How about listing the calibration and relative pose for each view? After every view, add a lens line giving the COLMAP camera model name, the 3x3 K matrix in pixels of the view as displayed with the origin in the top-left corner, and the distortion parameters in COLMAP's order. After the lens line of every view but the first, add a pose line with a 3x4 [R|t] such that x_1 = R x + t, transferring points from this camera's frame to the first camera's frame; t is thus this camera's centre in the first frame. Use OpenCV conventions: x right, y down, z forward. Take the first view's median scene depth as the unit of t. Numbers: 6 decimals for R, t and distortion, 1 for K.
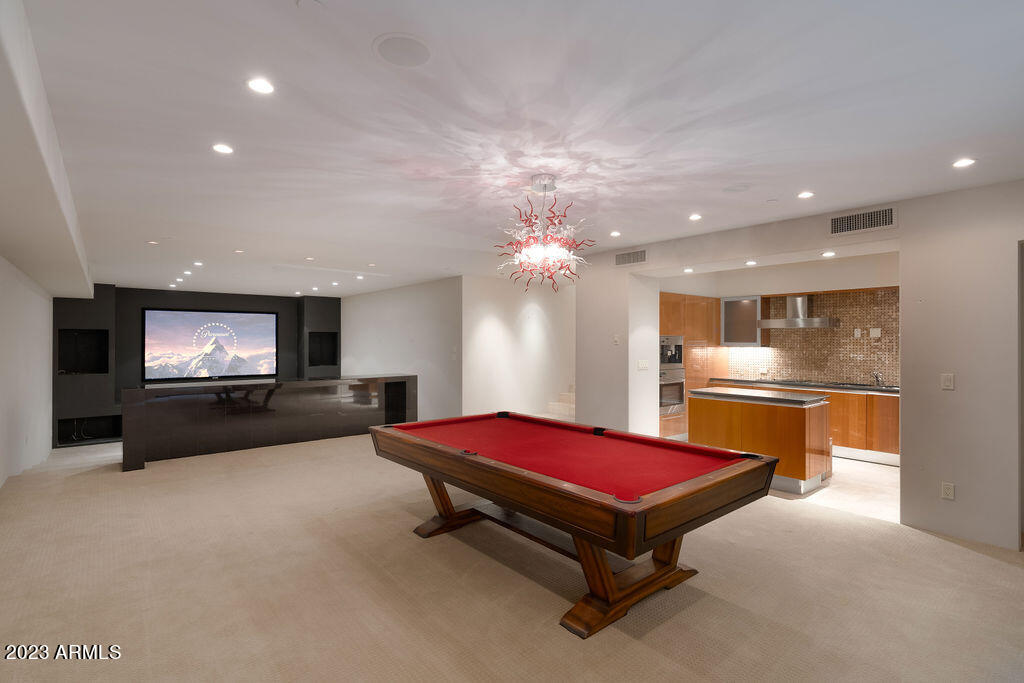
lens RADIAL K [[490.3, 0, 510.2], [0, 490.3, 341.3], [0, 0, 1]] dist [0.000075, -0.000011]
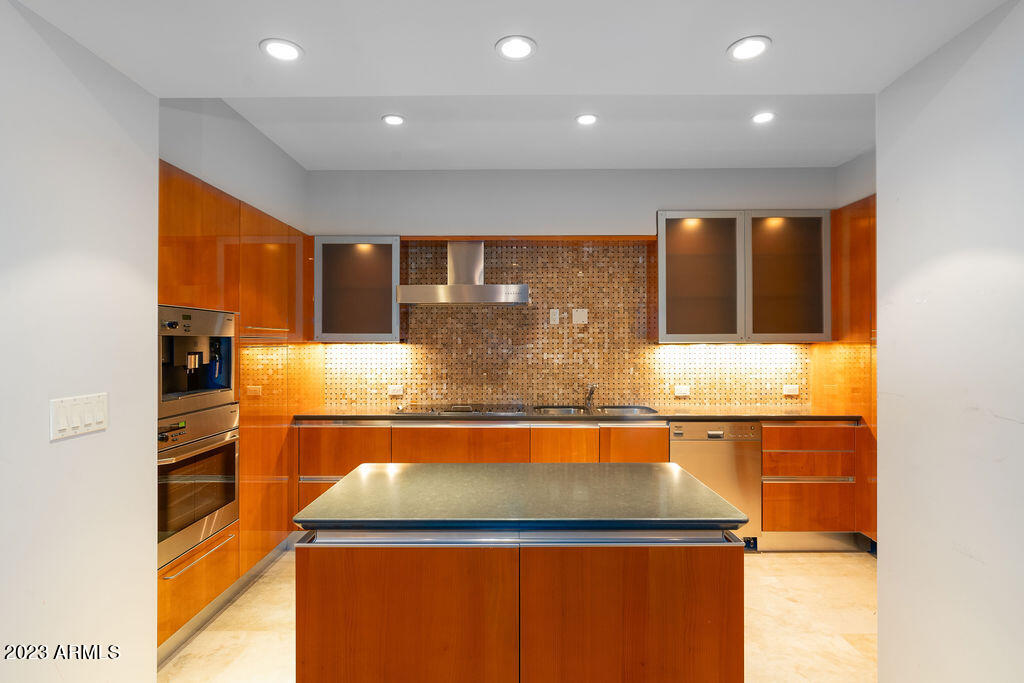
lens RADIAL K [[537.2, 0, 510.9], [0, 537.2, 340.3], [0, 0, 1]] dist [-0.002843, -0.000123]
pose [[0.645967, 0.000125, 0.763365, 0.187812], [0.003579, 0.999988, -0.003193, 0.011868], [-0.763357, 0.004794, 0.645959, 0.605896]]
